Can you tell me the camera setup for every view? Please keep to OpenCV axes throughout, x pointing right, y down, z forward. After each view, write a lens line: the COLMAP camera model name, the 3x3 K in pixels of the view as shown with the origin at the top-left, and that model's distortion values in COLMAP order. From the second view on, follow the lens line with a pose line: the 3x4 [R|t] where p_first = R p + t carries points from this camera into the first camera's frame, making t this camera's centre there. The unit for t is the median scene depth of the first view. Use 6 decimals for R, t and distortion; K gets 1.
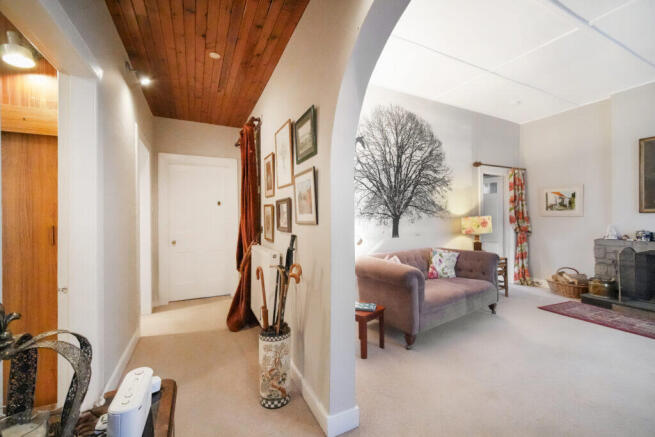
lens RADIAL K [[267.9, 0, 331.5], [0, 267.9, 216.9], [0, 0, 1]] dist [0.000339, -0.001152]
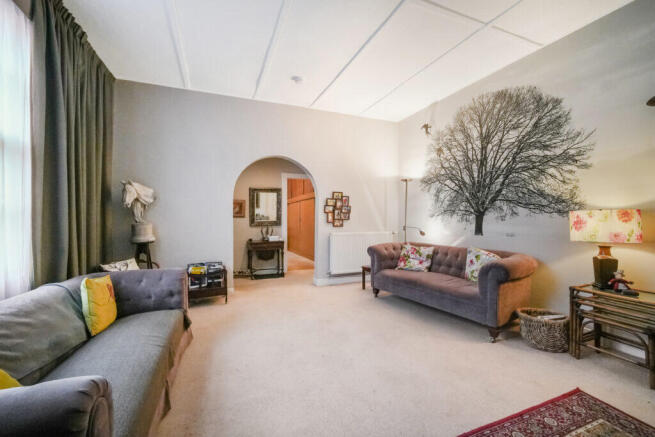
lens RADIAL K [[267.9, 0, 331.8], [0, 267.9, 218.6], [0, 0, 1]] dist [0.000339, -0.001152]
pose [[-0.048209, 0.005979, -0.998819, 1.200905], [-0.003214, 0.999976, 0.006142, 0.013695], [0.998832, 0.003506, -0.048189, 0.520114]]
